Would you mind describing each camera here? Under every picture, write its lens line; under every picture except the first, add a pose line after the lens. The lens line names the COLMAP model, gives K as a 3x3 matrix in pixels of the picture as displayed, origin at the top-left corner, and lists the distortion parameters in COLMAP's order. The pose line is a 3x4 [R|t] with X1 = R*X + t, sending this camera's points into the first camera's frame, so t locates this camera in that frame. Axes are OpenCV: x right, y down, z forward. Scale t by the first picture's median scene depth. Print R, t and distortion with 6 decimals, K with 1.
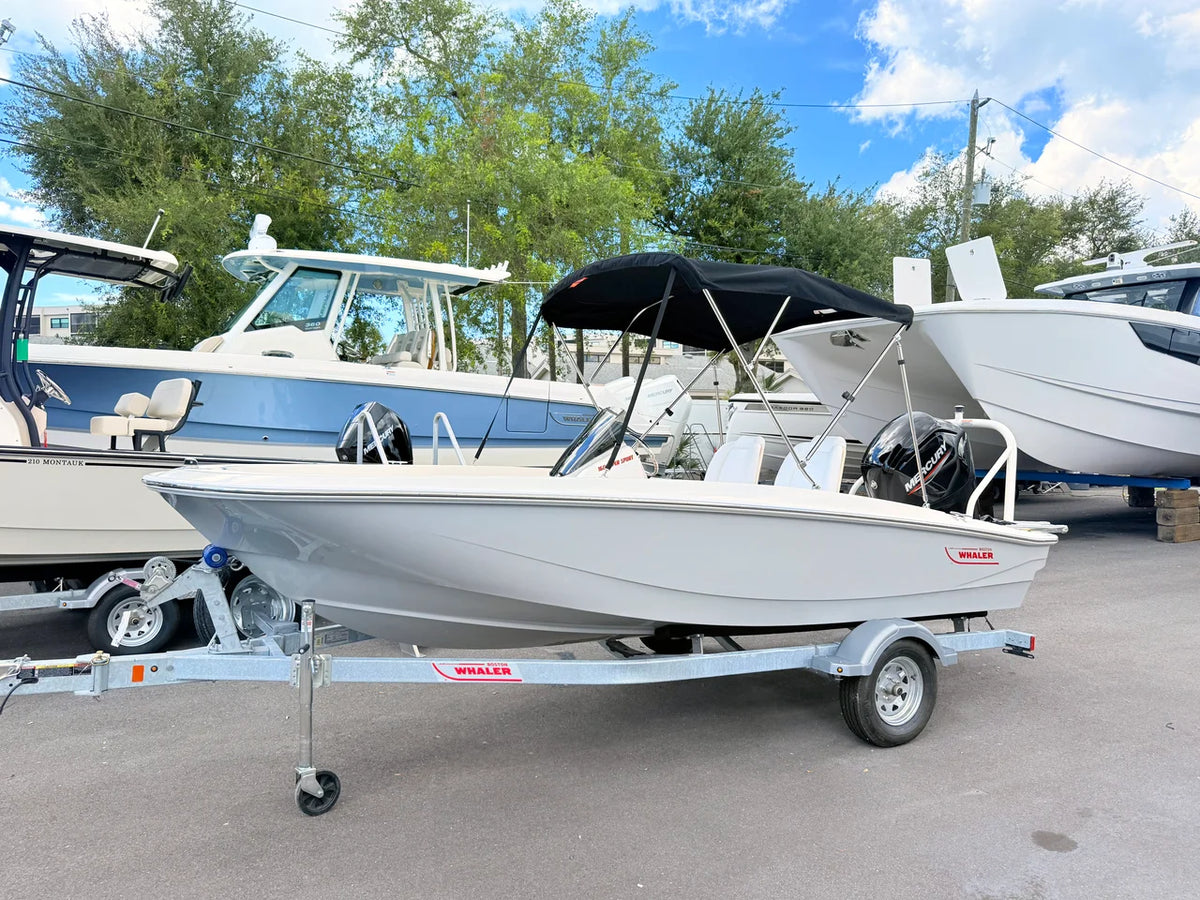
lens RADIAL K [[845.9, 0, 601.3], [0, 845.9, 452.1], [0, 0, 1]] dist [0.035950, -0.051832]
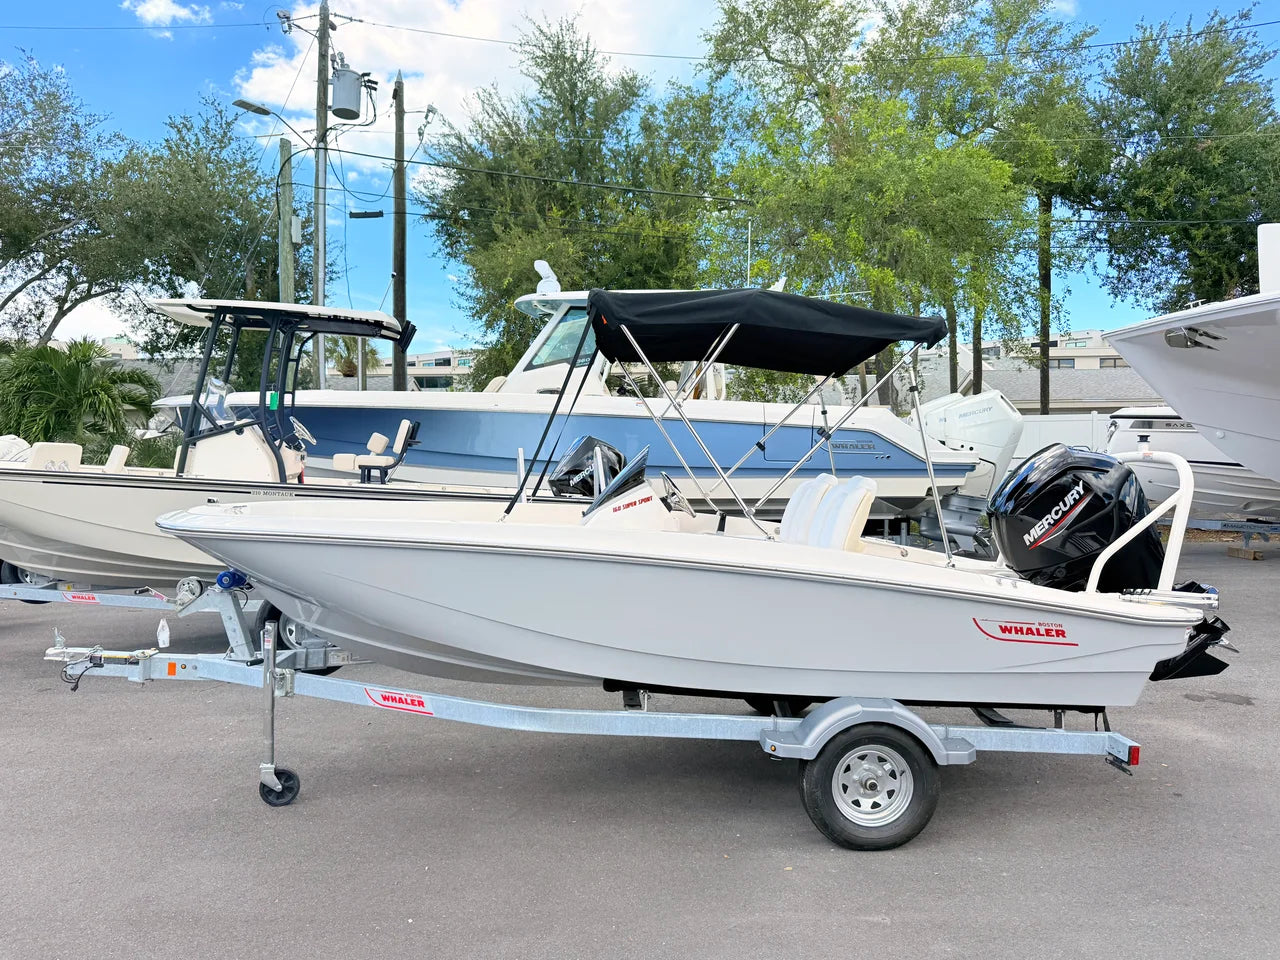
lens RADIAL K [[902.3, 0, 633.8], [0, 902.3, 480.7], [0, 0, 1]] dist [0.035950, -0.051832]
pose [[0.886863, 0.006407, -0.461988, 0.396309], [-0.002790, 0.999960, 0.008512, -0.018227], [0.462024, -0.006260, 0.886846, 0.074723]]
